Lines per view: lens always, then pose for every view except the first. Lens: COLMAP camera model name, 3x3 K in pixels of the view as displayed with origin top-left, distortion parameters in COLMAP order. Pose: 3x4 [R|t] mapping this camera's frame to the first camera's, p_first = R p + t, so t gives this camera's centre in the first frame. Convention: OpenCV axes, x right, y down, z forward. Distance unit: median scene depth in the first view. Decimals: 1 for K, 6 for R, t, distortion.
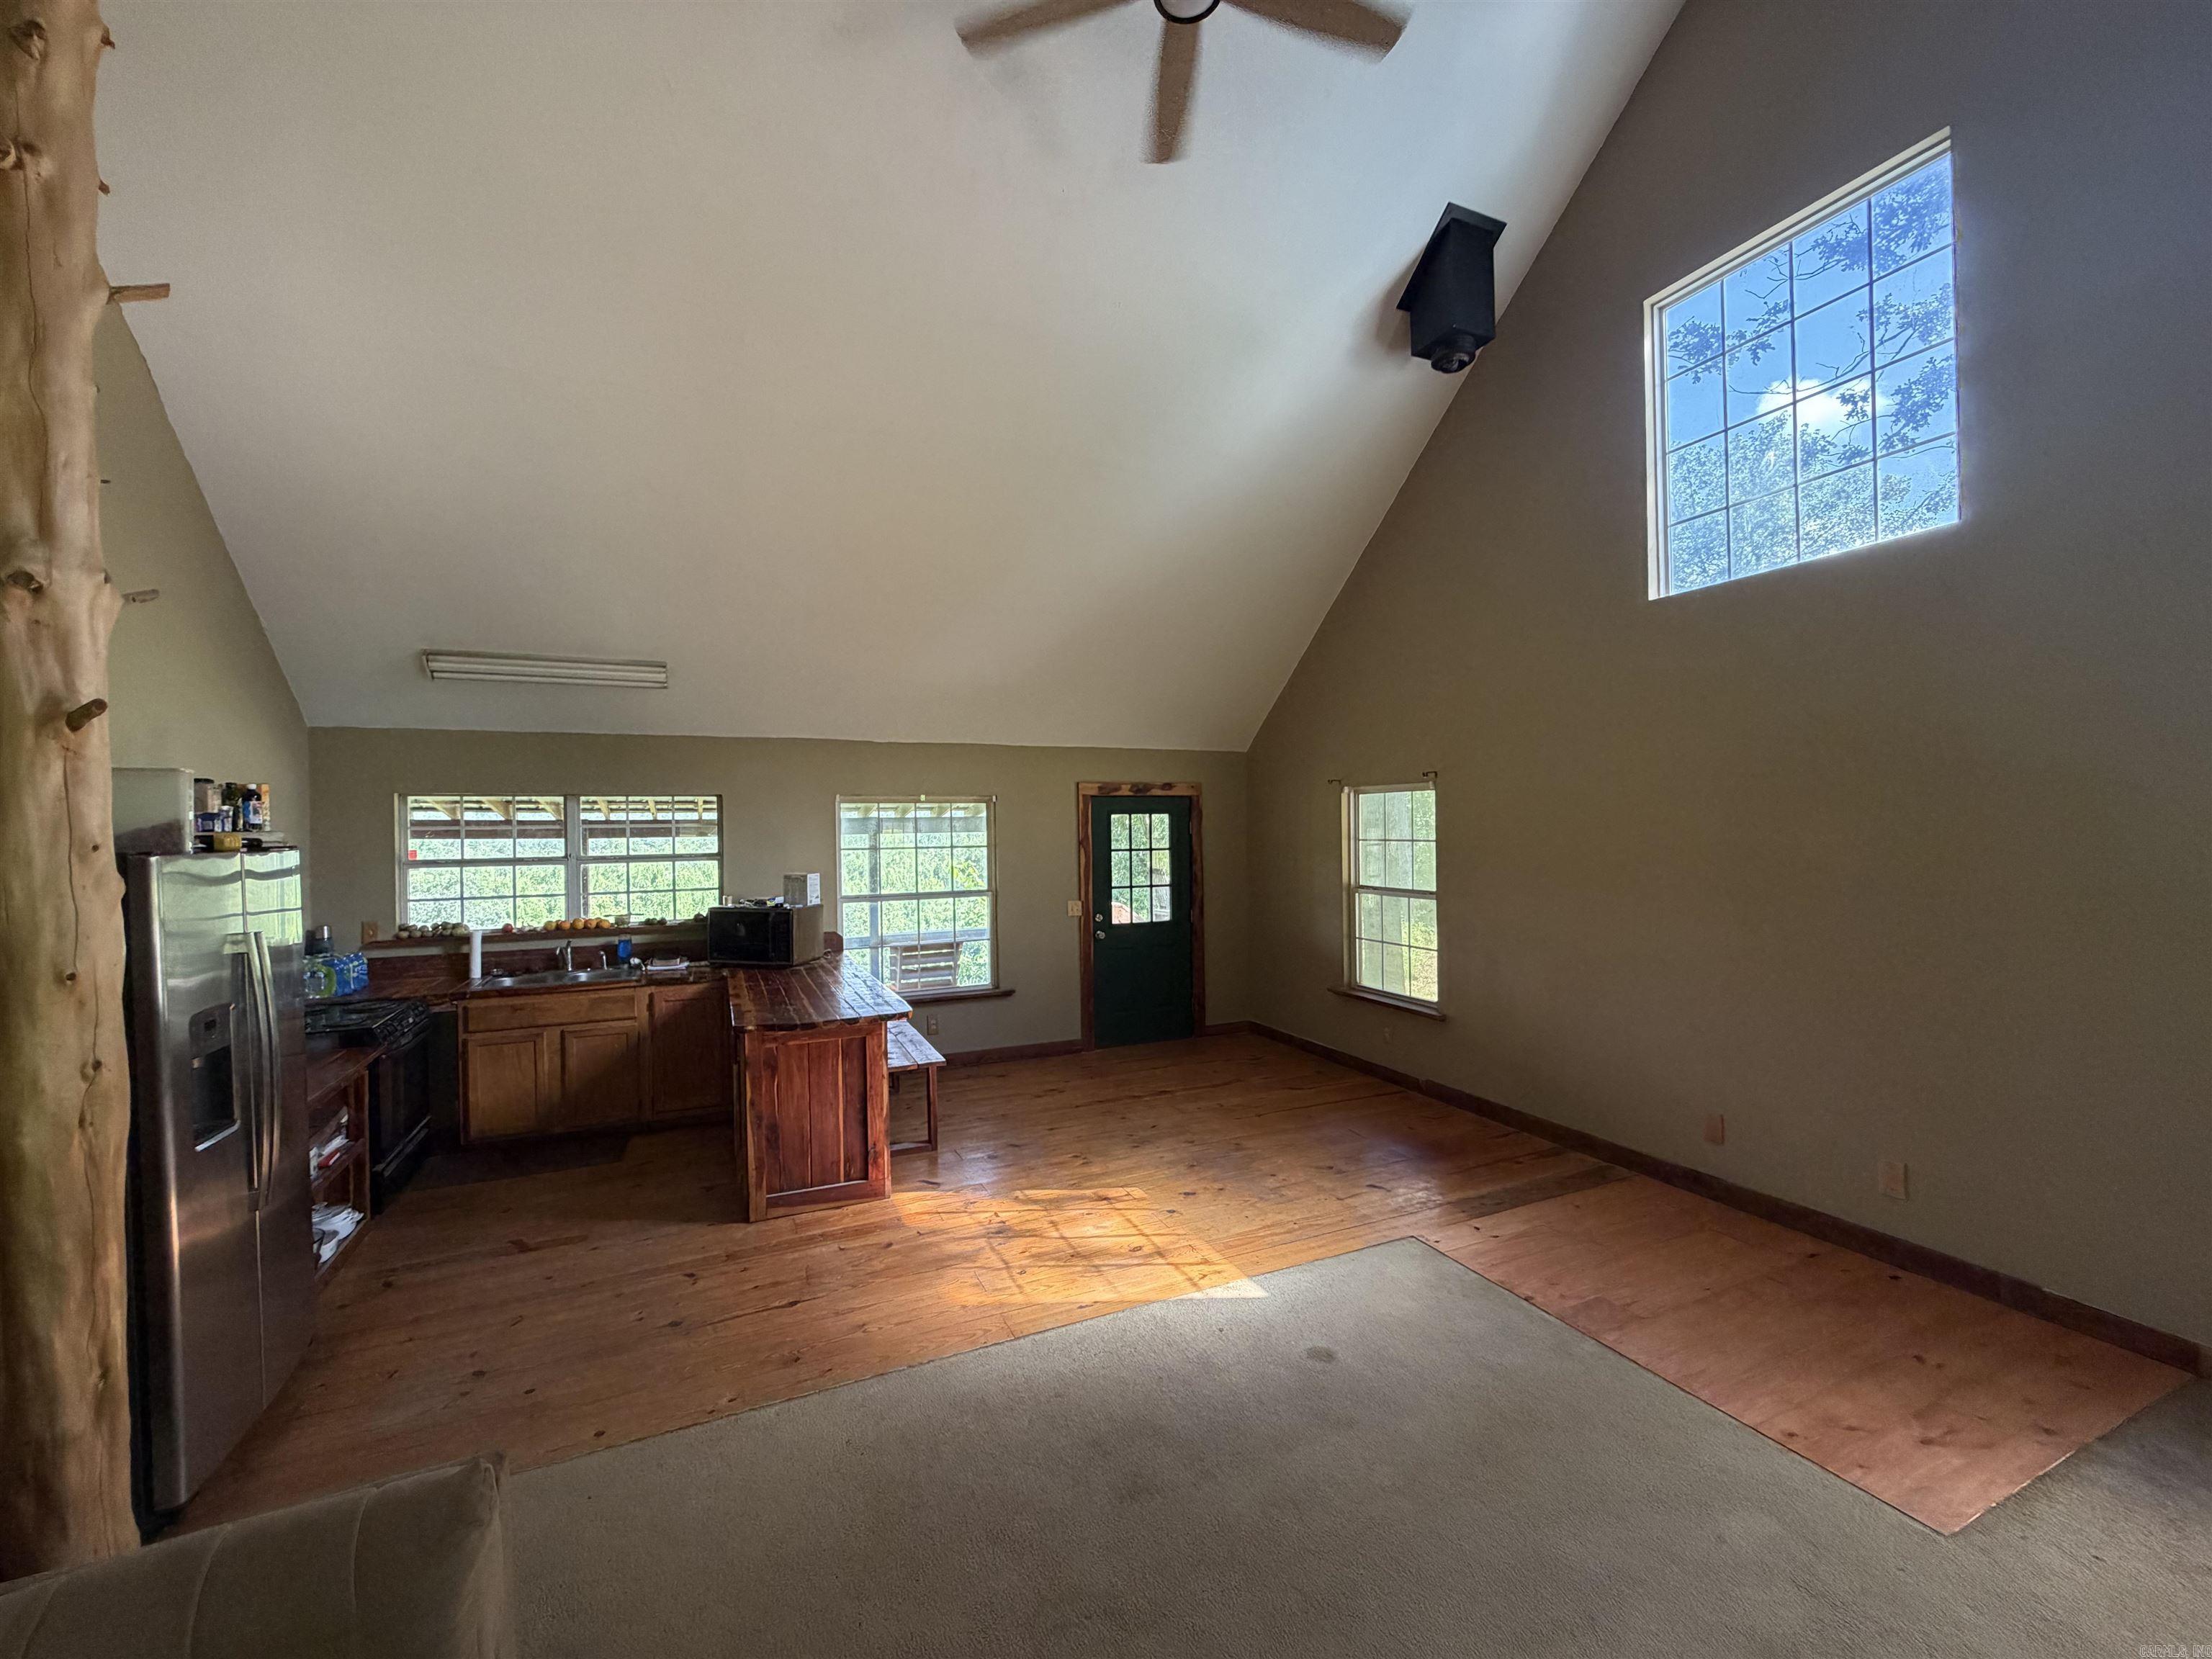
lens RADIAL K [[881.6, 0, 1101.0], [0, 881.6, 824.5], [0, 0, 1]] dist [-0.000555, 0.000438]
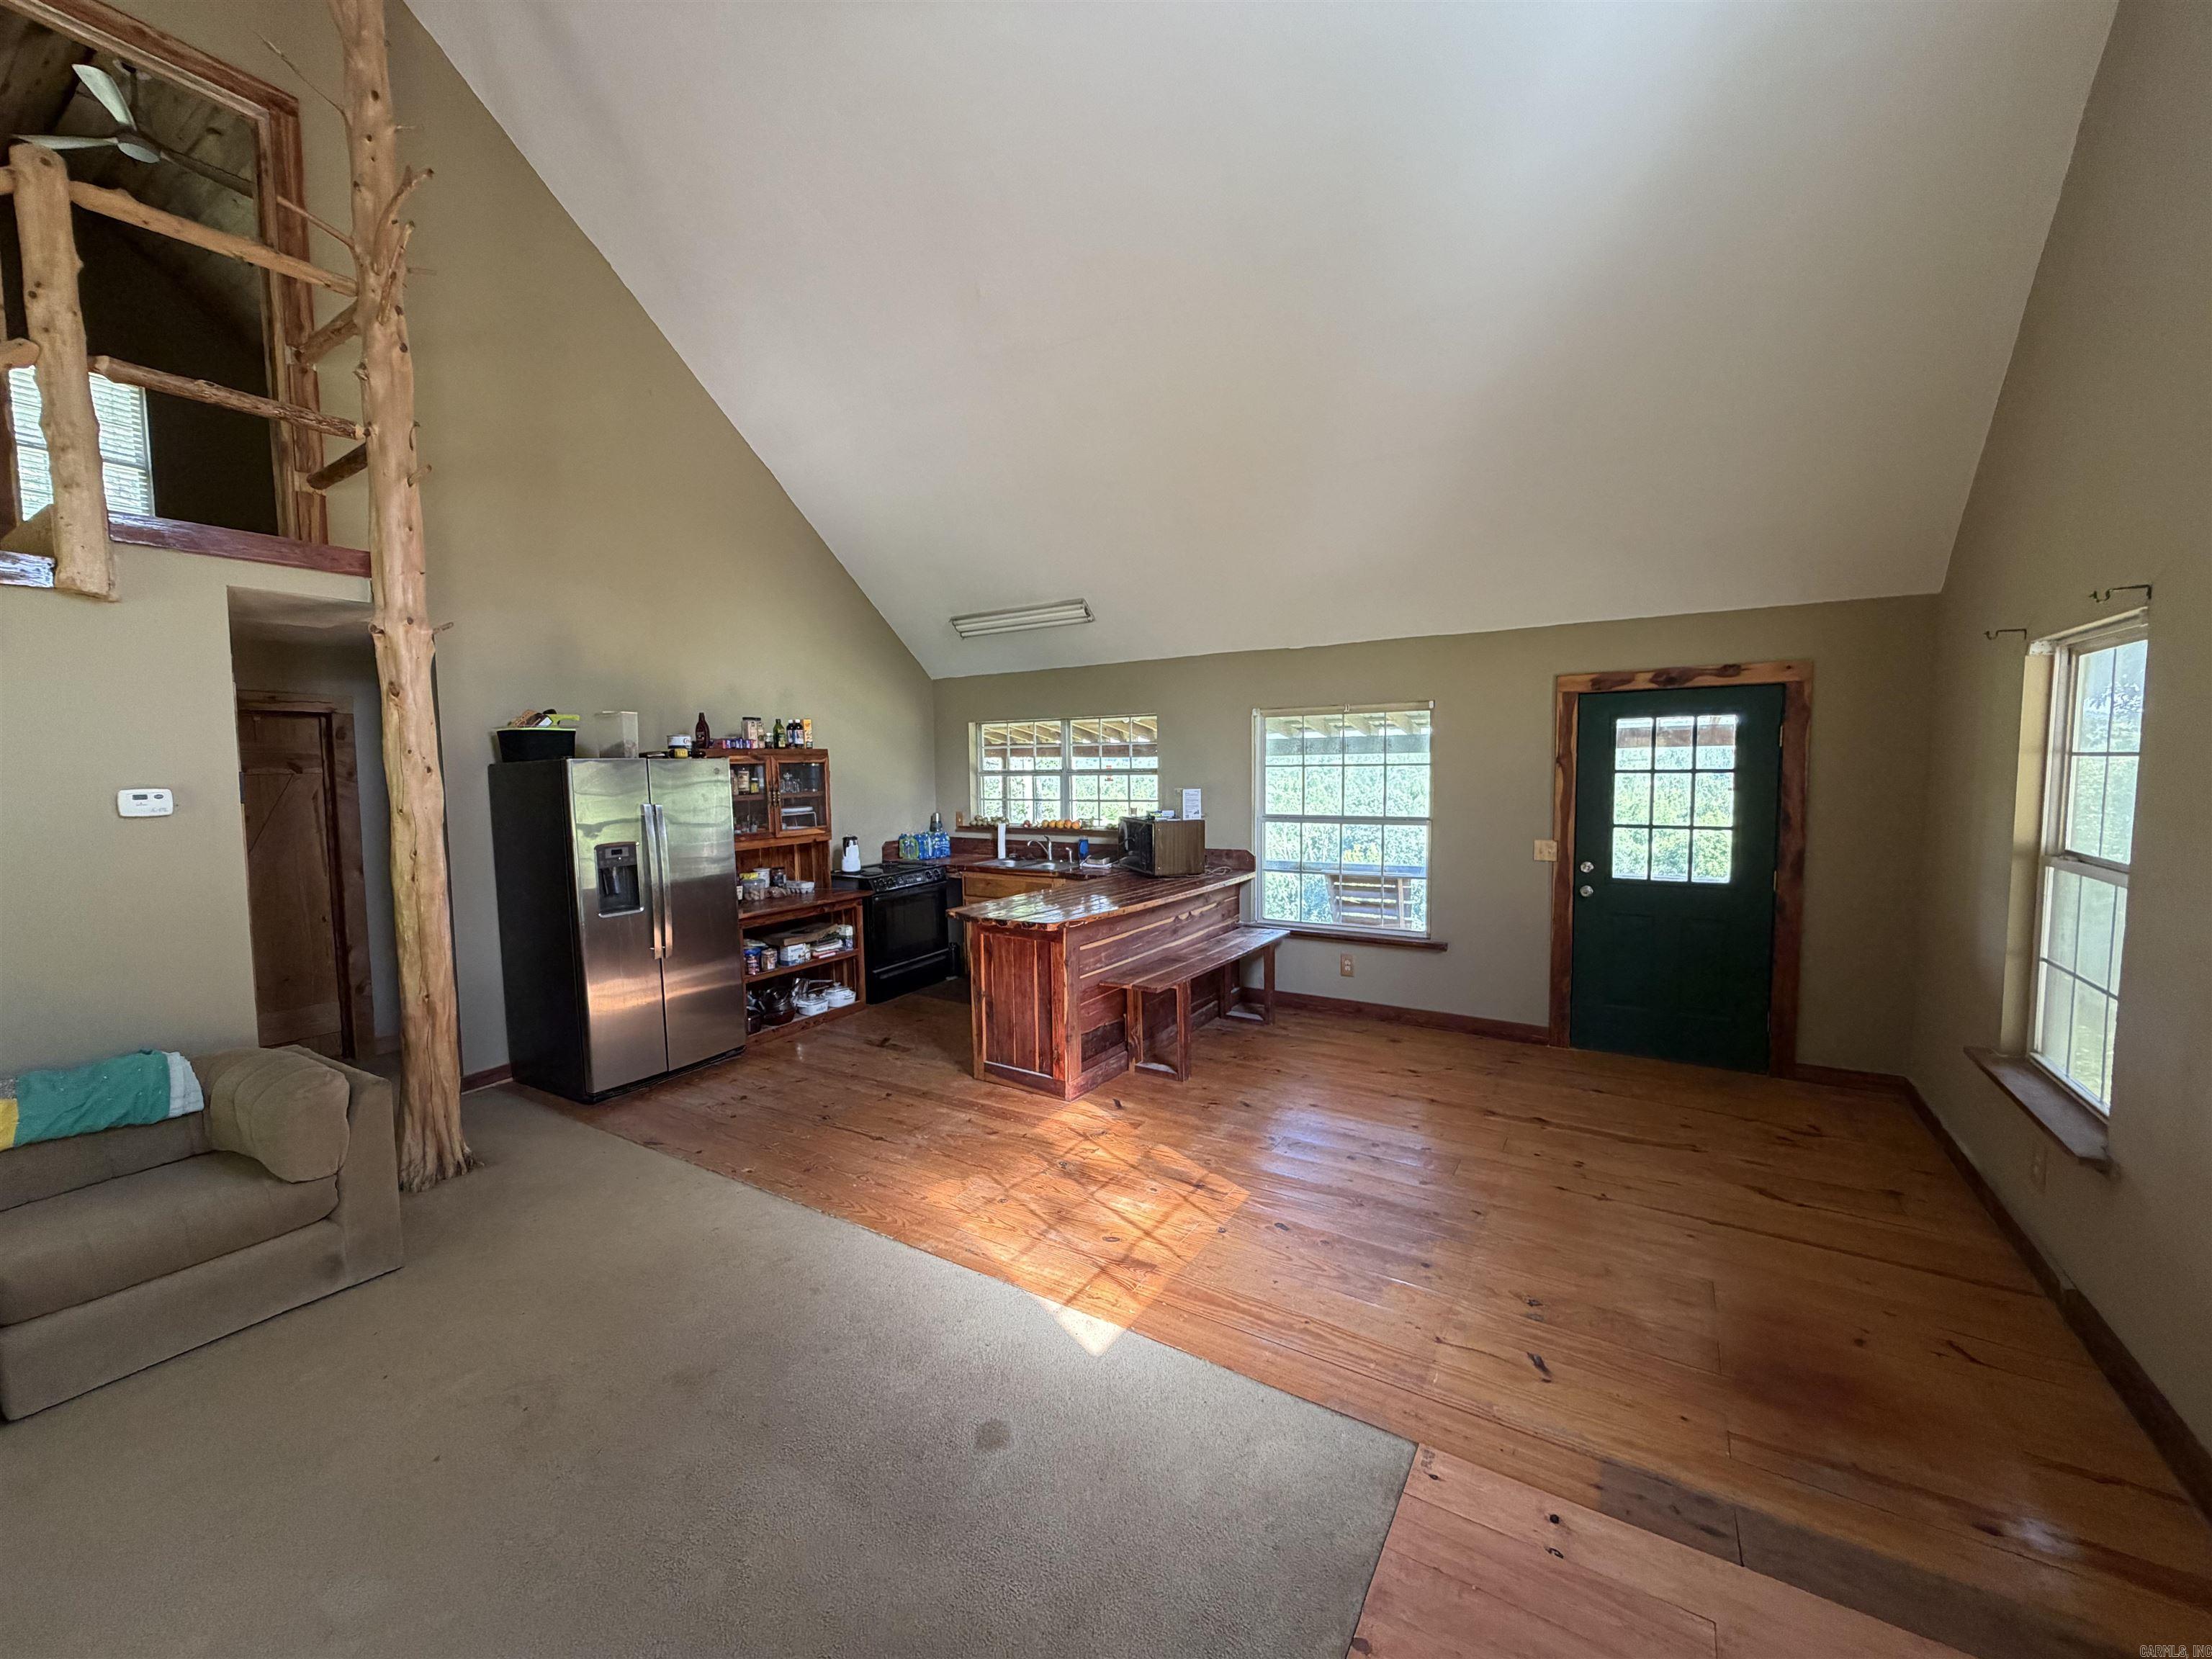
lens RADIAL K [[881.6, 0, 1097.9], [0, 881.6, 831.9], [0, 0, 1]] dist [-0.000555, 0.000438]
pose [[0.549409, 0.069415, -0.832665, 0.459347], [0.010607, 0.995884, 0.090020, 0.012590], [0.835486, -0.058290, 0.546411, 0.360208]]
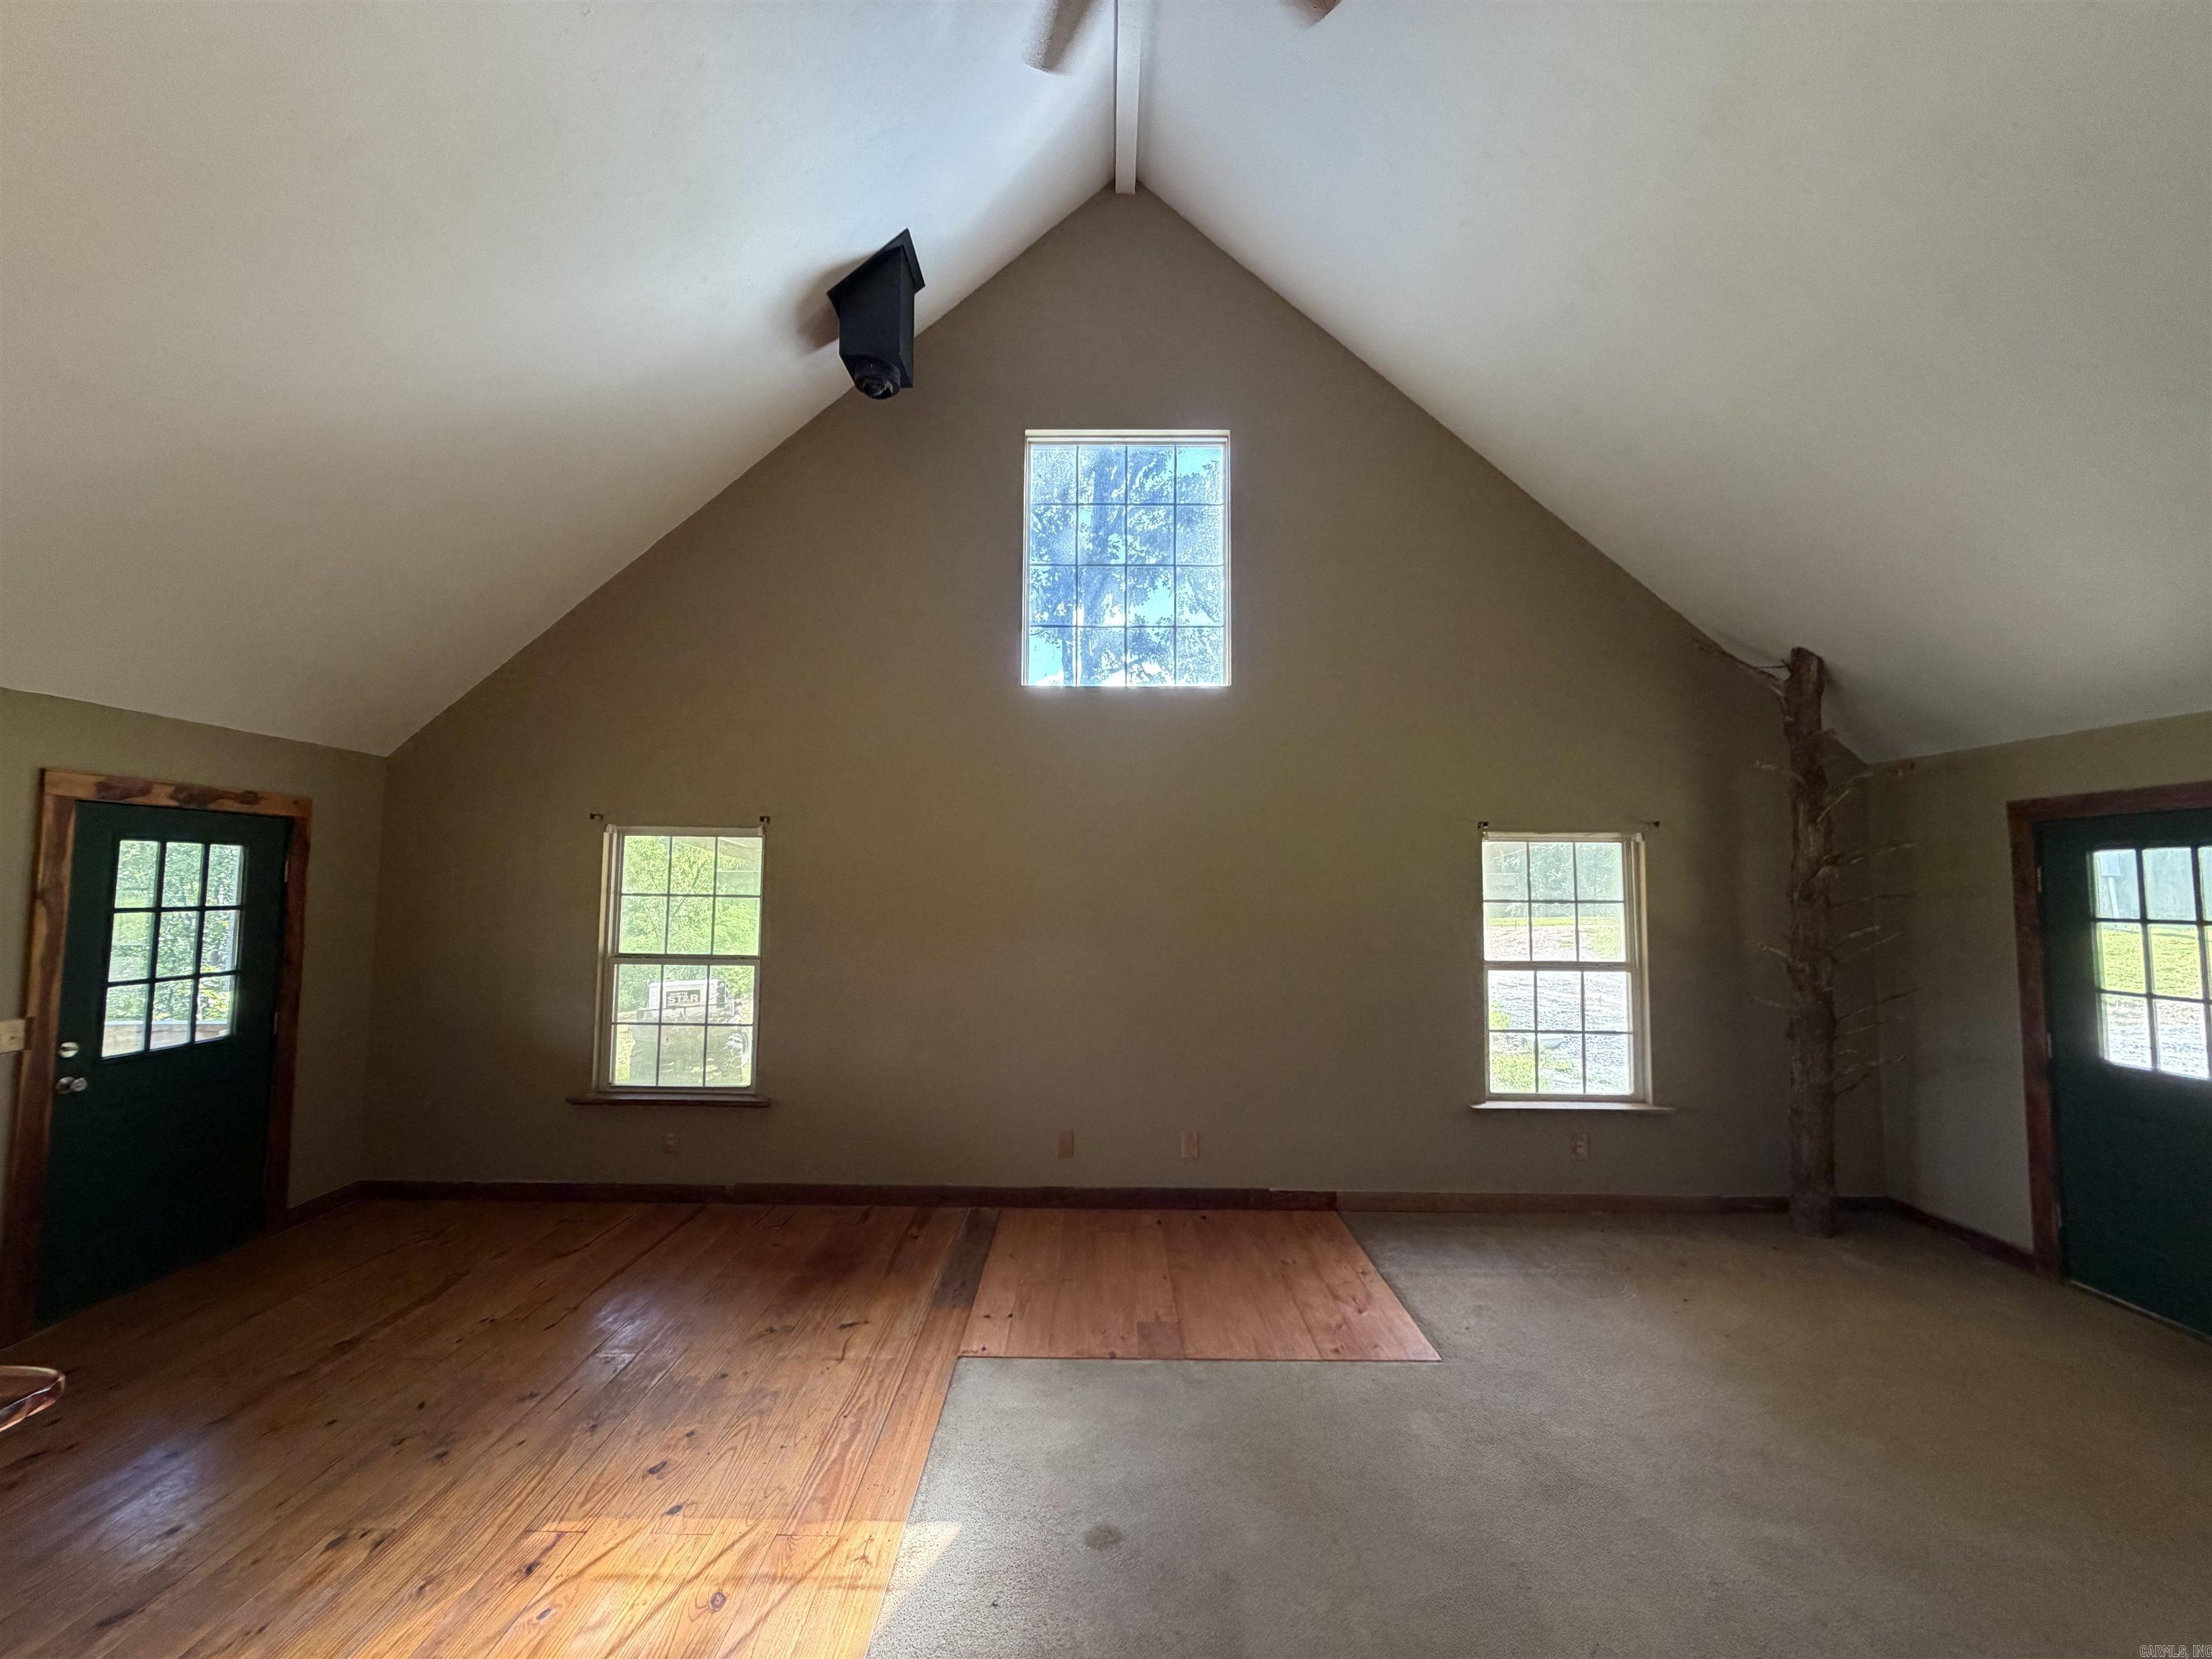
lens RADIAL K [[881.6, 0, 1098.1], [0, 881.6, 827.4], [0, 0, 1]] dist [-0.000555, 0.000438]
pose [[0.409505, 0.077324, 0.909025, -0.277218], [-0.022504, 0.996955, -0.074666, 0.008388], [-0.912030, 0.010120, 0.409998, 0.346966]]
